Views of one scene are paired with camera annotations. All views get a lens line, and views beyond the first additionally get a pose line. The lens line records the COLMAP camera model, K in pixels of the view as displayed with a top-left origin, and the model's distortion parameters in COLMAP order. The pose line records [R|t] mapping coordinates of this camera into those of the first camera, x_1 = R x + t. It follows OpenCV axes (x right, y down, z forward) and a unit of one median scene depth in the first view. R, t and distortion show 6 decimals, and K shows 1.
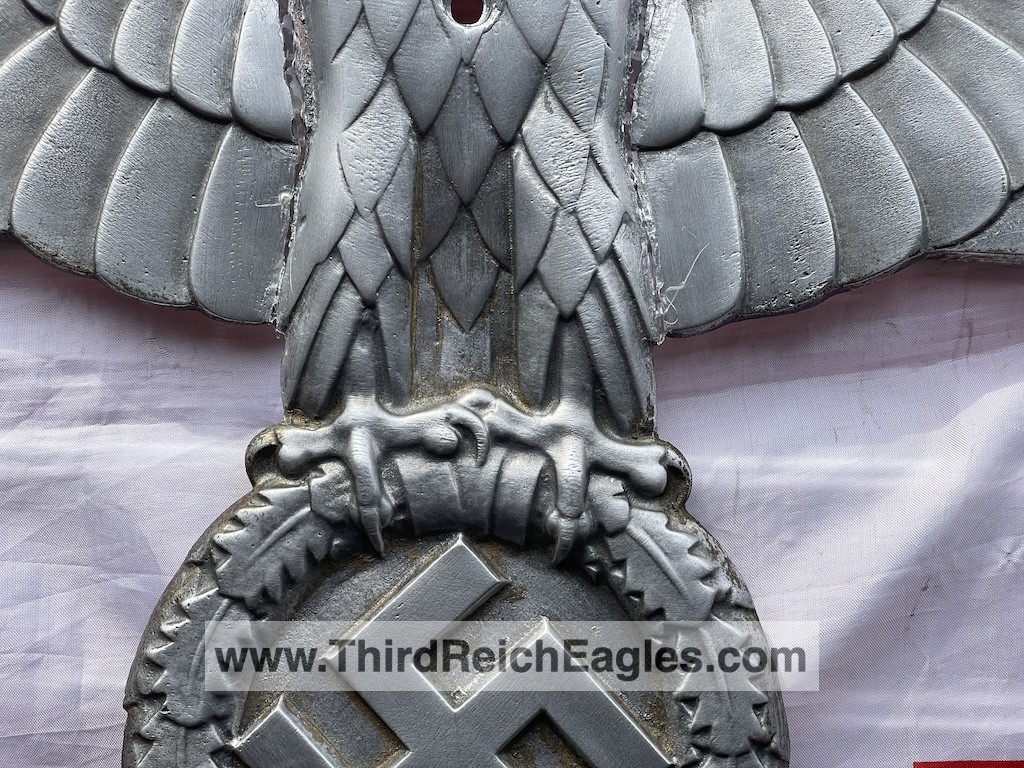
lens RADIAL K [[1545.6, 0, 511.5], [0, 1545.6, 376.7], [0, 0, 1]] dist [0.052470, 0.000000]
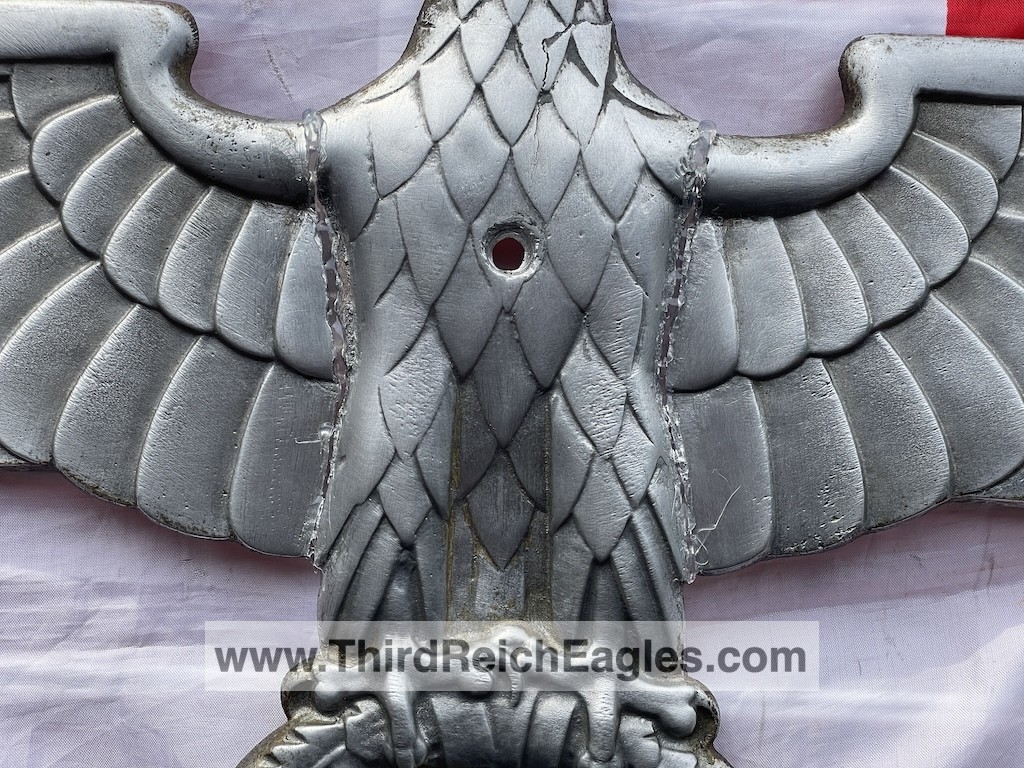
lens RADIAL K [[1545.6, 0, 516.7], [0, 1545.6, 384.6], [0, 0, 1]] dist [0.052470, 0.000000]
pose [[0.999689, 0.017296, 0.017970, -0.039433], [-0.017573, 0.999728, 0.015352, -0.166481], [-0.017700, -0.015663, 0.999721, -0.015172]]
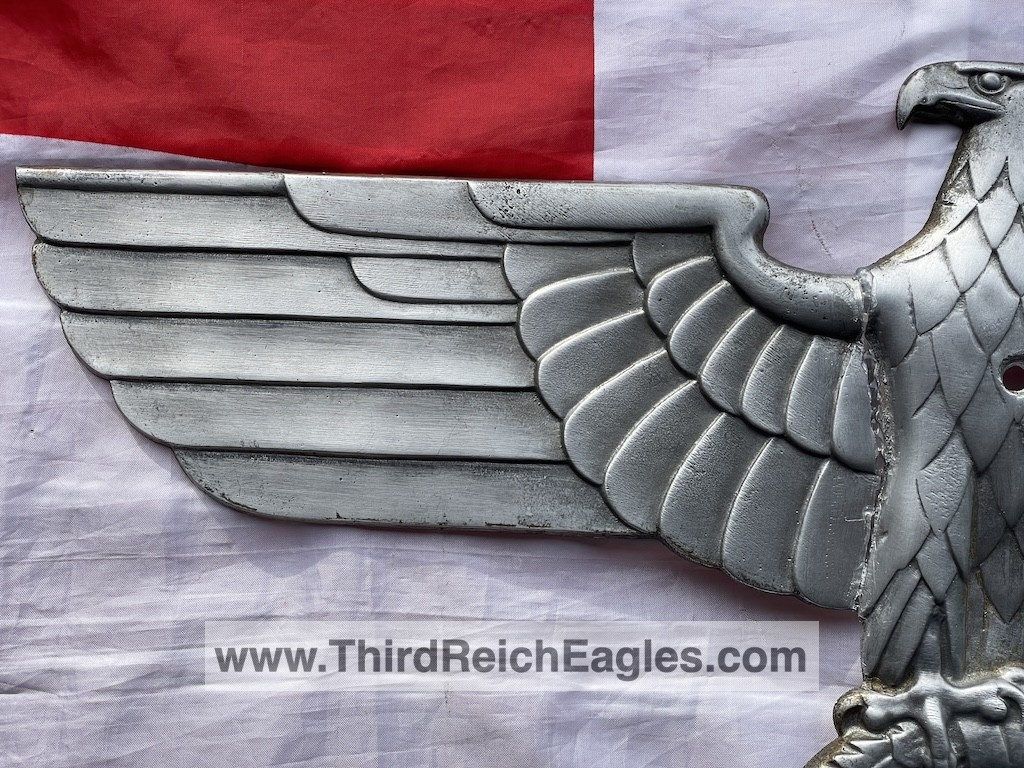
lens RADIAL K [[1545.6, 0, 503.9], [0, 1545.6, 377.5], [0, 0, 1]] dist [0.052470, 0.000000]
pose [[0.999028, 0.029606, -0.032664, -0.417154], [-0.030958, 0.998651, -0.041677, -0.168207], [0.031387, 0.042648, 0.998597, -0.336382]]
